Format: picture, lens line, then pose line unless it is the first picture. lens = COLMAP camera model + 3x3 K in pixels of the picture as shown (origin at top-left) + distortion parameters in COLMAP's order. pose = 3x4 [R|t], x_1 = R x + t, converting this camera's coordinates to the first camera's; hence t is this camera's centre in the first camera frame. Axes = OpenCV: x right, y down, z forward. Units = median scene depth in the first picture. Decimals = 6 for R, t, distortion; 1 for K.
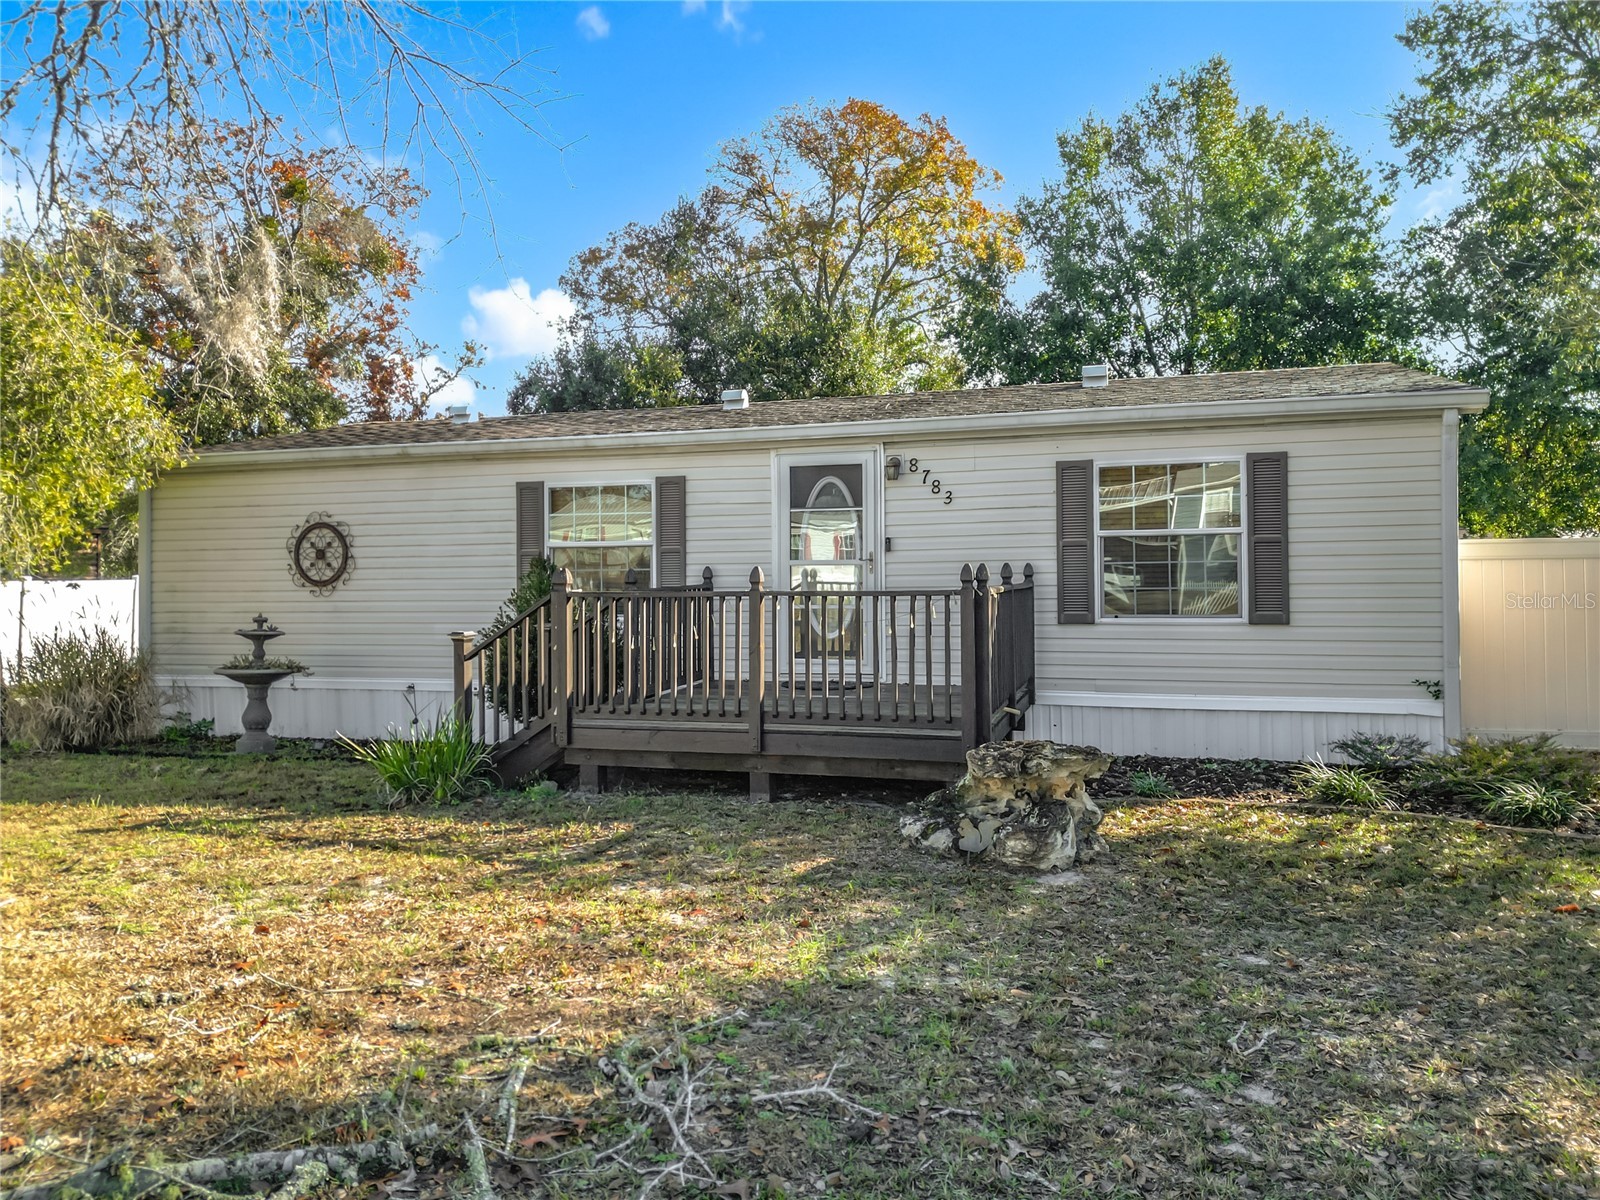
lens RADIAL K [[1153.9, 0, 795.2], [0, 1153.9, 576.0], [0, 0, 1]] dist [0.038753, -0.006158]
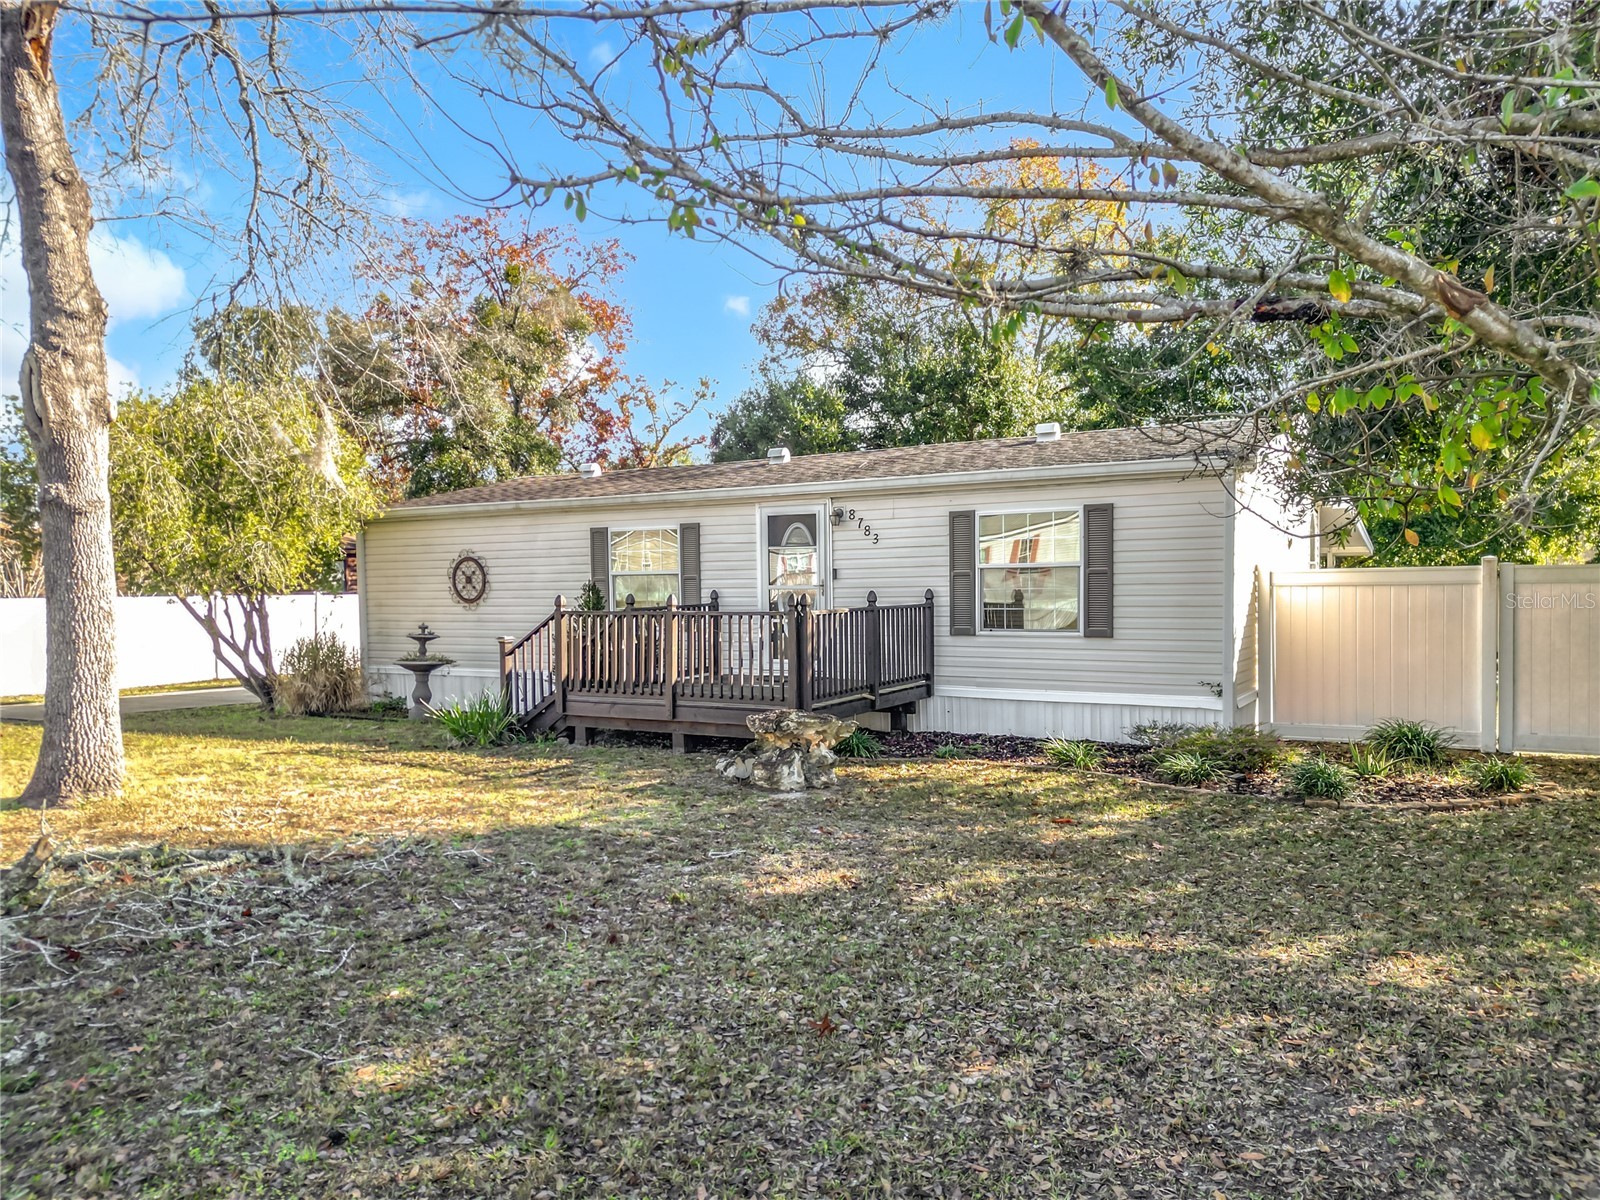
lens RADIAL K [[1129.7, 0, 810.7], [0, 1129.7, 654.9], [0, 0, 1]] dist [0.053599, -0.001406]
pose [[0.975192, 0.013536, -0.220945, 0.329929], [-0.000075, 0.998149, 0.060819, -0.013466], [0.221359, -0.059294, 0.973388, -0.266051]]
